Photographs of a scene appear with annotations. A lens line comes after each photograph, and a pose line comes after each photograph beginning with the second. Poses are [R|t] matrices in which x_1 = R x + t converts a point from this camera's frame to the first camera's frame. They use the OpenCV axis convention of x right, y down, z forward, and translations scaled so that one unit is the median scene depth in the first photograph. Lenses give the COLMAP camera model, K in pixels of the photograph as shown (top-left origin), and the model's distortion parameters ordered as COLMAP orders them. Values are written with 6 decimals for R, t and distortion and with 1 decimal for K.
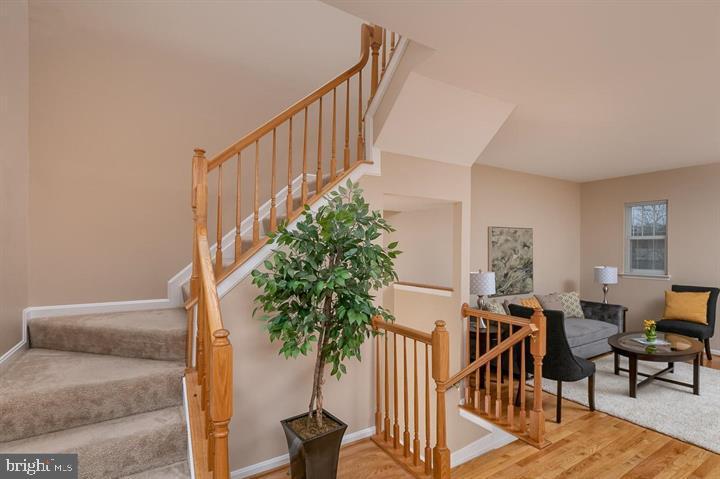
lens RADIAL K [[345.2, 0, 370.8], [0, 345.2, 250.1], [0, 0, 1]] dist [0.001646, -0.002078]
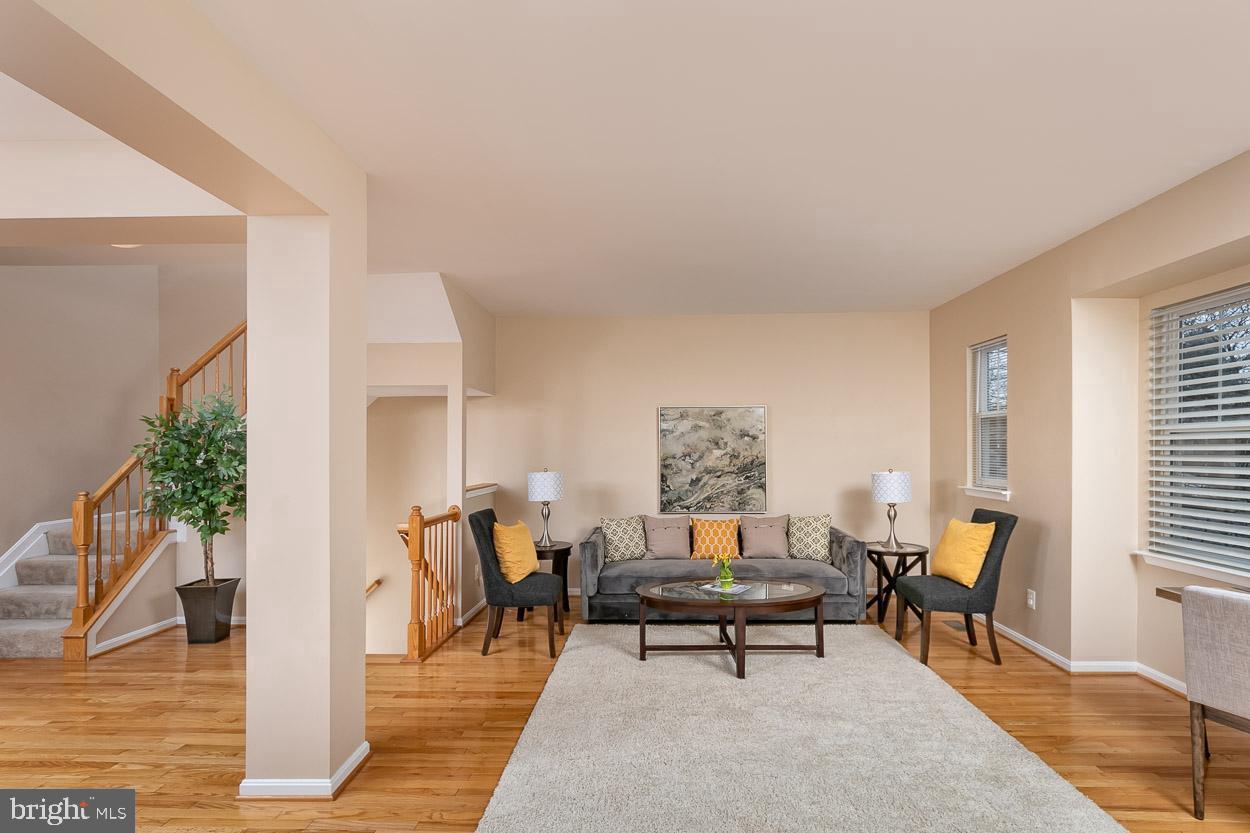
lens RADIAL K [[599.4, 0, 639.9], [0, 599.4, 446.6], [0, 0, 1]] dist [0.001646, -0.002078]
pose [[0.834333, -0.010682, -0.551157, 0.946705], [0.008021, 0.999942, -0.007237, 0.015021], [0.551202, 0.001617, 0.834370, 0.018809]]
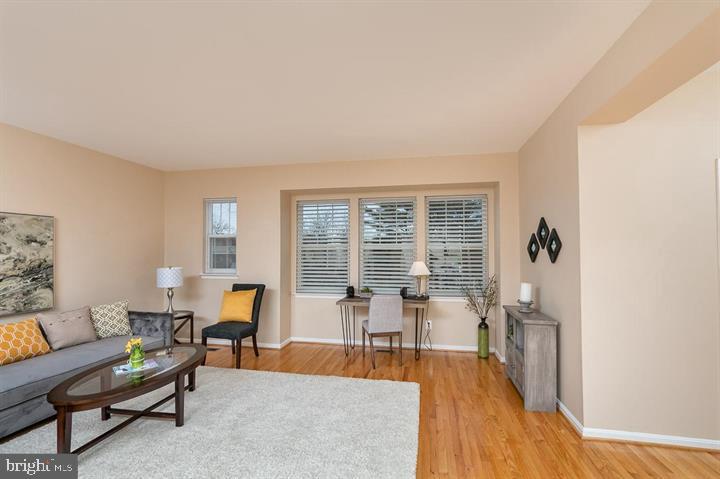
lens RADIAL K [[312.6, 0, 360.3], [0, 312.6, 249.9], [0, 0, 1]] dist [0.000460, 0.000161]
pose [[0.688193, 0.002185, 0.725524, 0.482205], [0.005884, 0.999946, -0.008593, 0.014737], [-0.725504, 0.010183, 0.688143, 0.134385]]
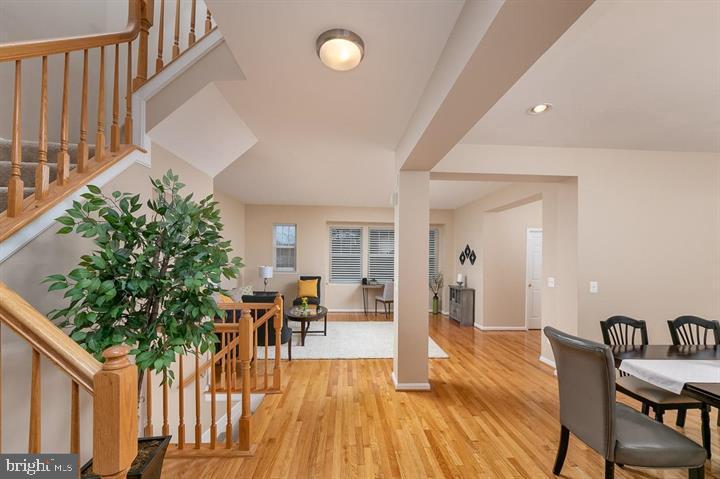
lens RADIAL K [[293.9, 0, 362.1], [0, 293.9, 255.0], [0, 0, 1]] dist [-0.001327, -0.000033]
pose [[0.490508, 0.012525, 0.871347, -0.193977], [-0.010071, 0.999911, -0.008703, 0.009522], [-0.871379, -0.004506, 0.490590, 0.064122]]
